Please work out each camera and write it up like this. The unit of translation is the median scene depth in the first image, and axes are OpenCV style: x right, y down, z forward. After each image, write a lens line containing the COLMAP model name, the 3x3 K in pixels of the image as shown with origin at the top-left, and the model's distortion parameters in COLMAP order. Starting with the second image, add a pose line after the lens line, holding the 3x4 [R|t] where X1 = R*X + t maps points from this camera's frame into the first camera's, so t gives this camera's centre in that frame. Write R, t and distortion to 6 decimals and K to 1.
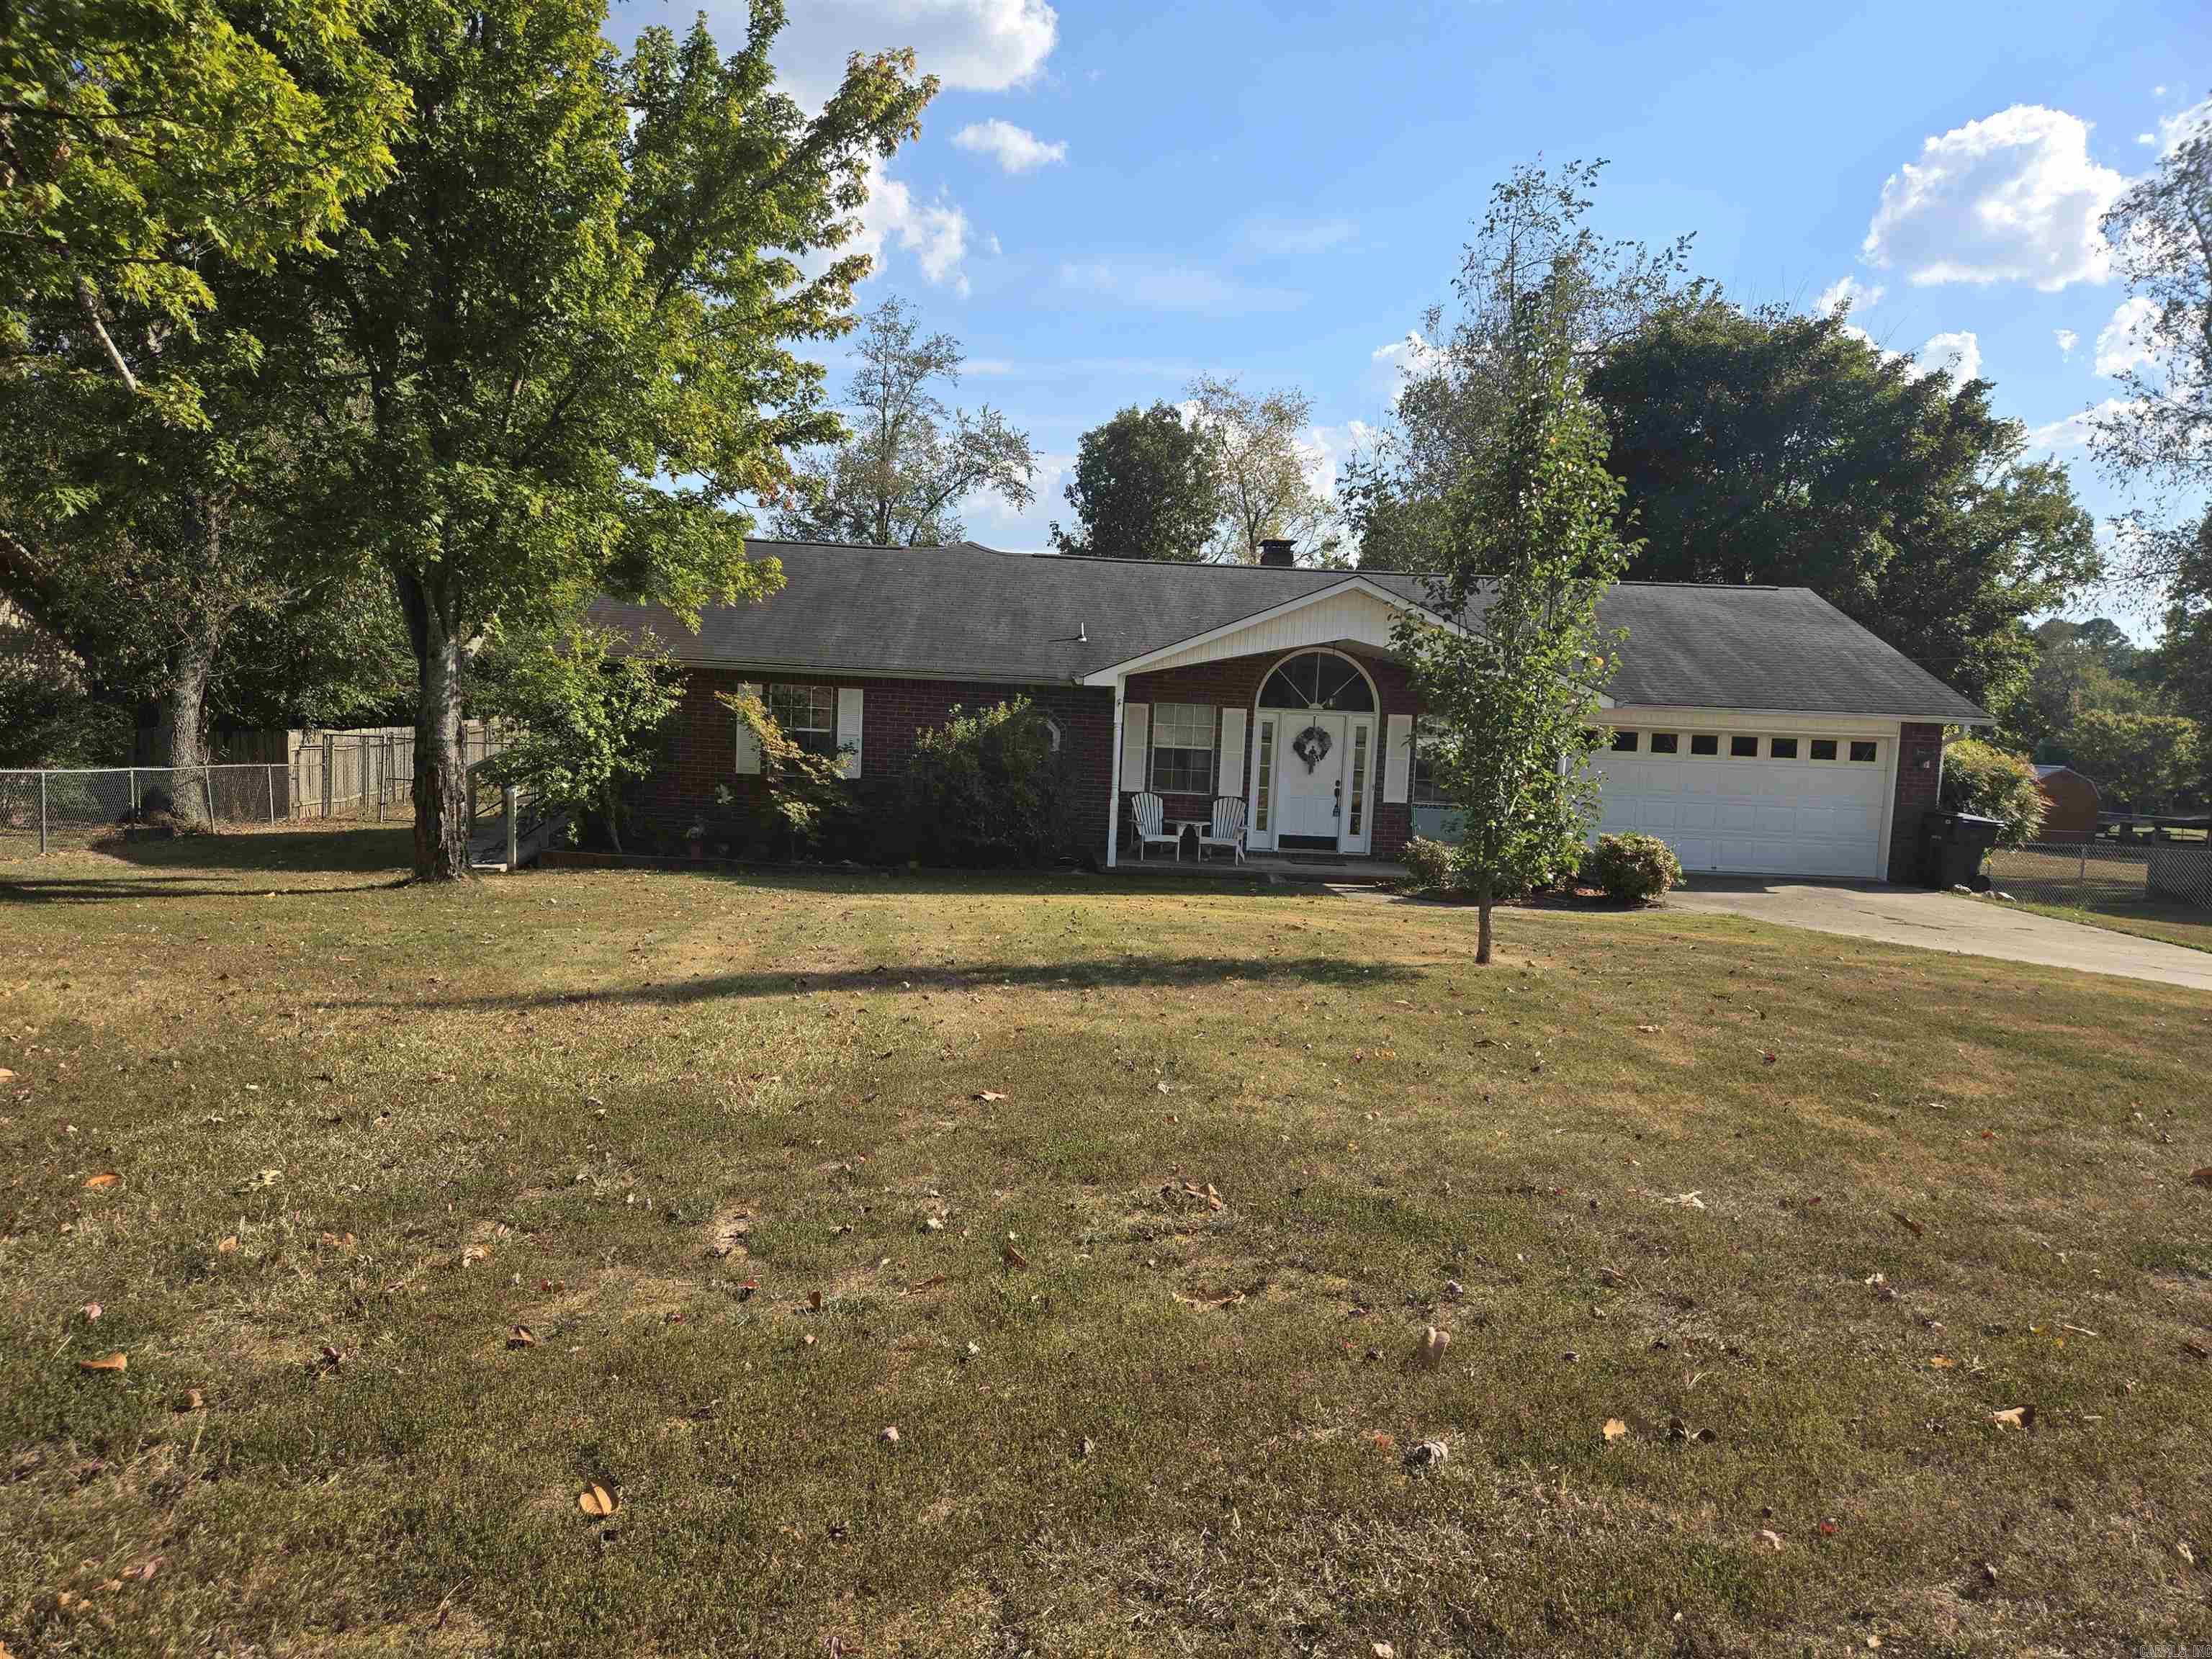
lens RADIAL K [[1468.7, 0, 1109.1], [0, 1468.7, 844.2], [0, 0, 1]] dist [0.043803, -0.005215]
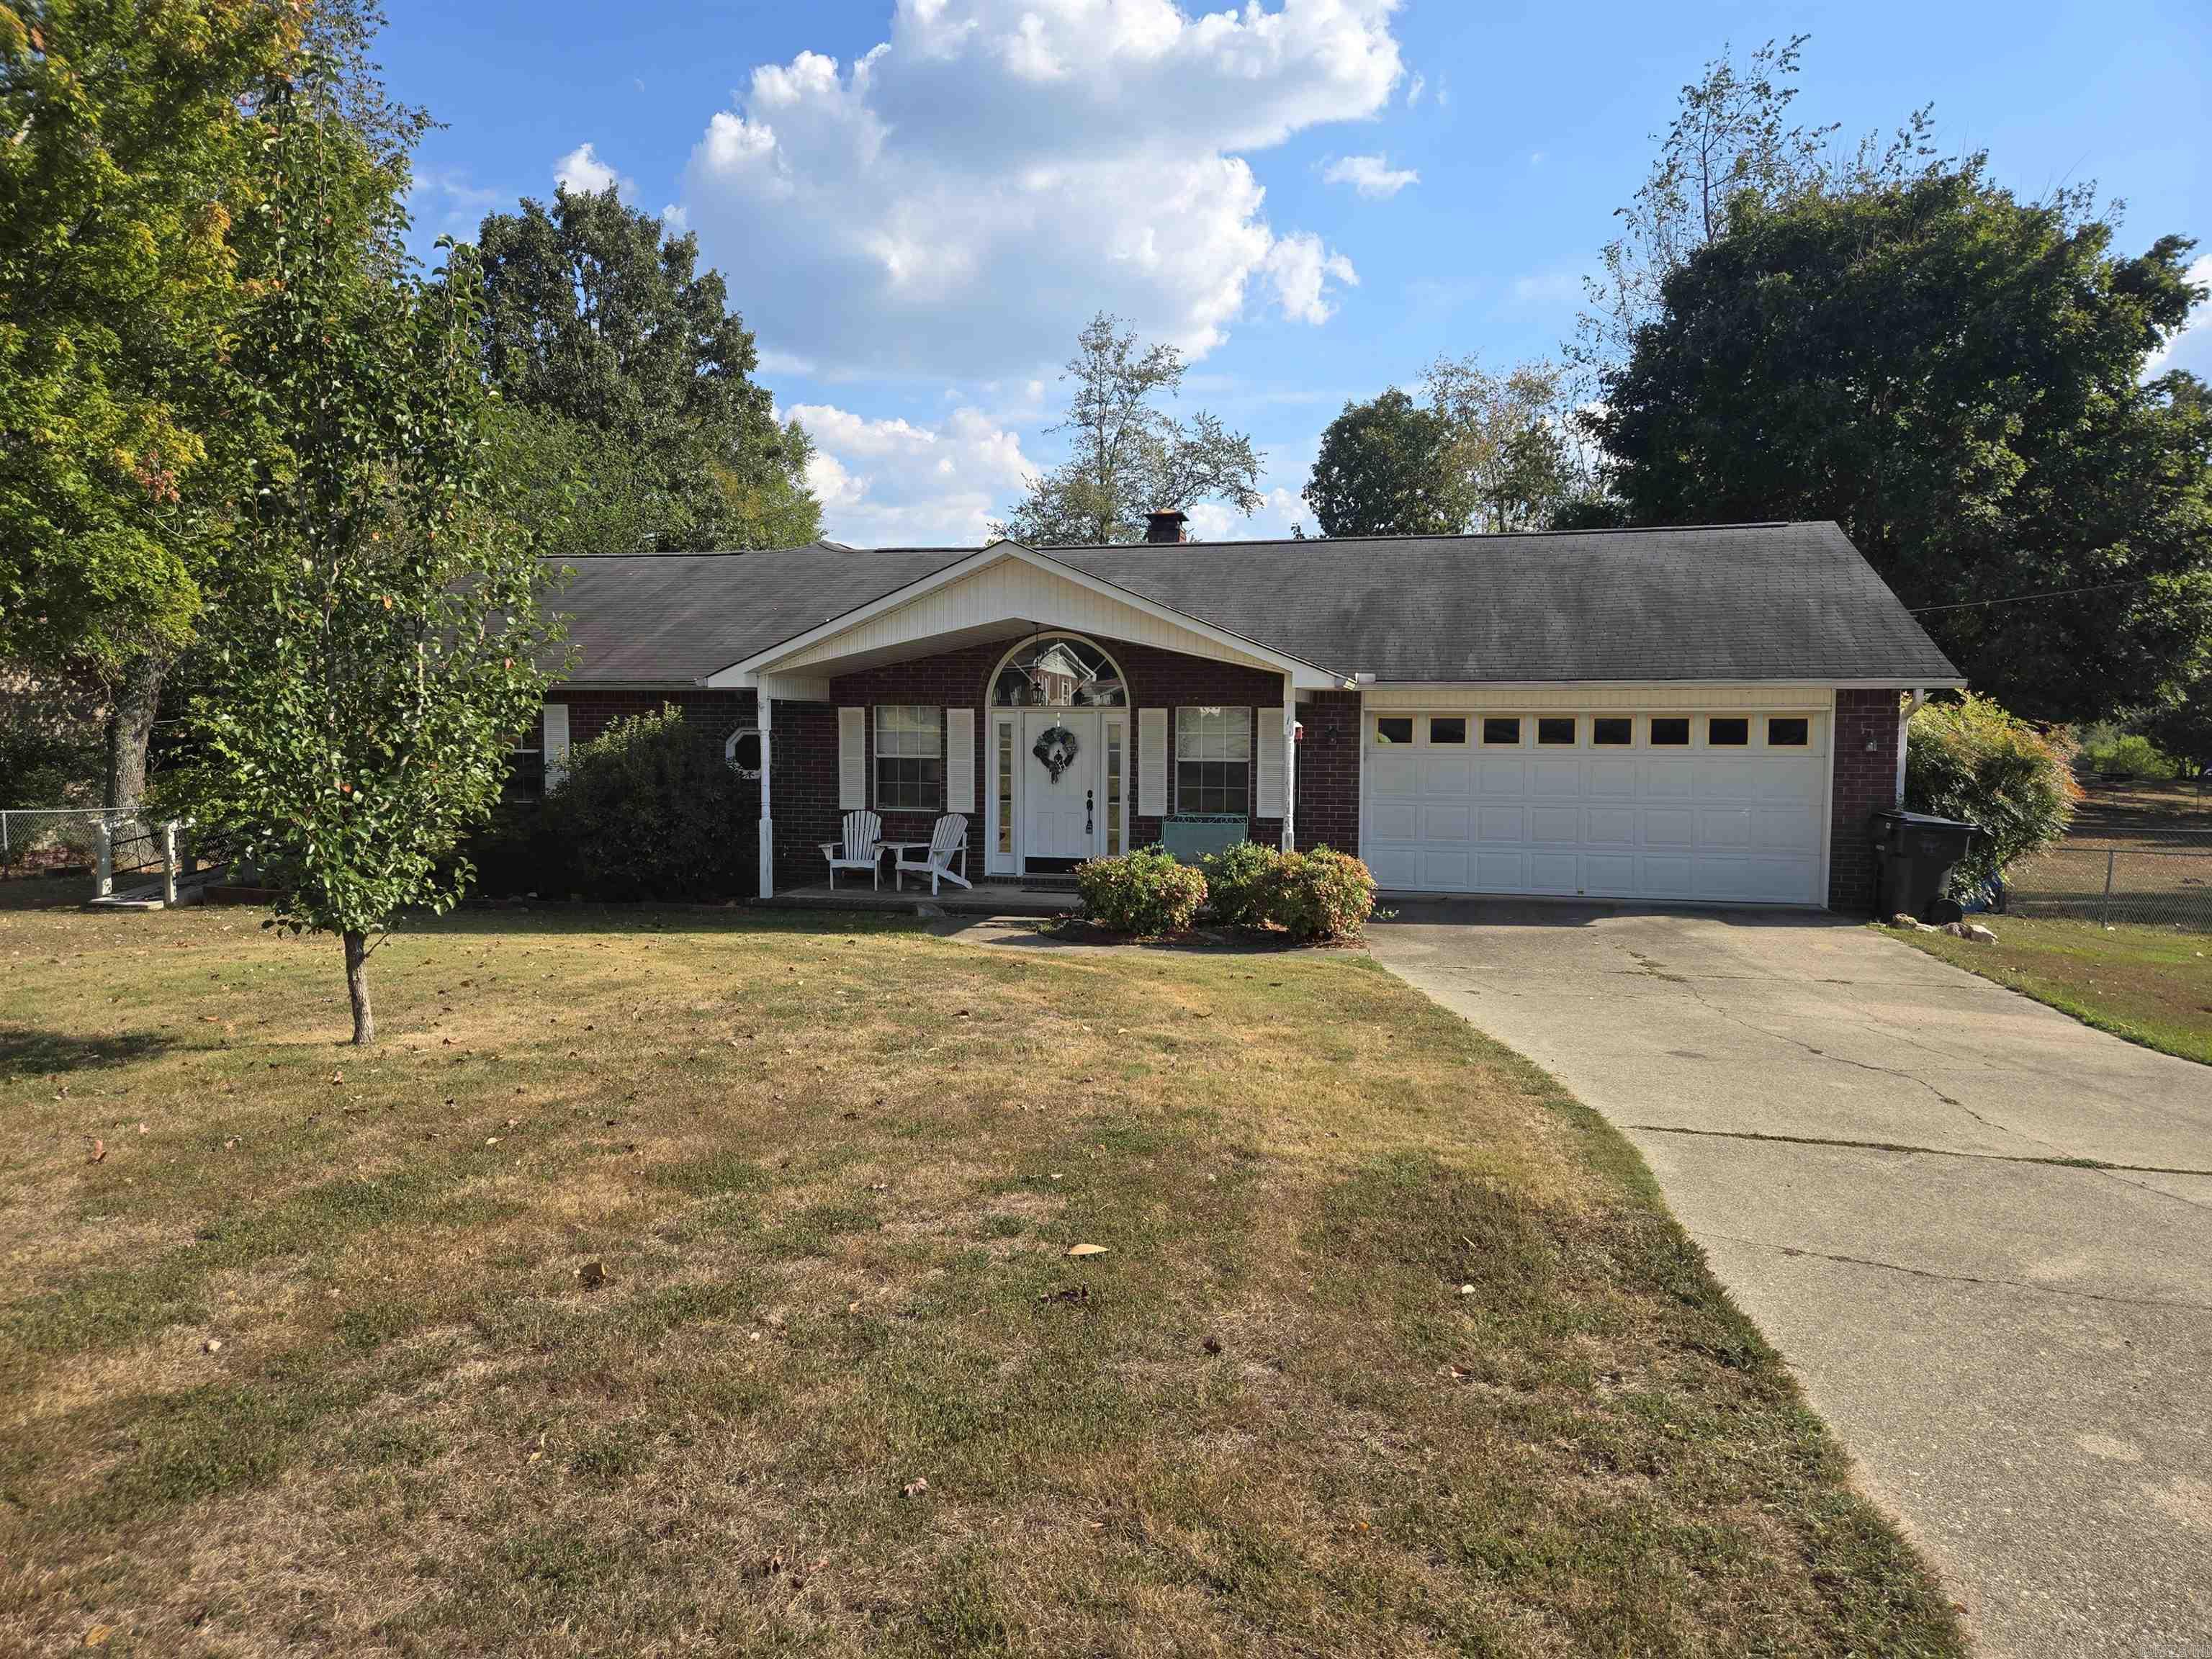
lens RADIAL K [[1468.7, 0, 1103.1], [0, 1468.7, 823.2], [0, 0, 1]] dist [0.043803, -0.005215]
pose [[0.959216, -0.020944, -0.281896, 0.390197], [0.012762, 0.999443, -0.030831, 0.000755], [0.282385, 0.025976, 0.958949, 0.204398]]
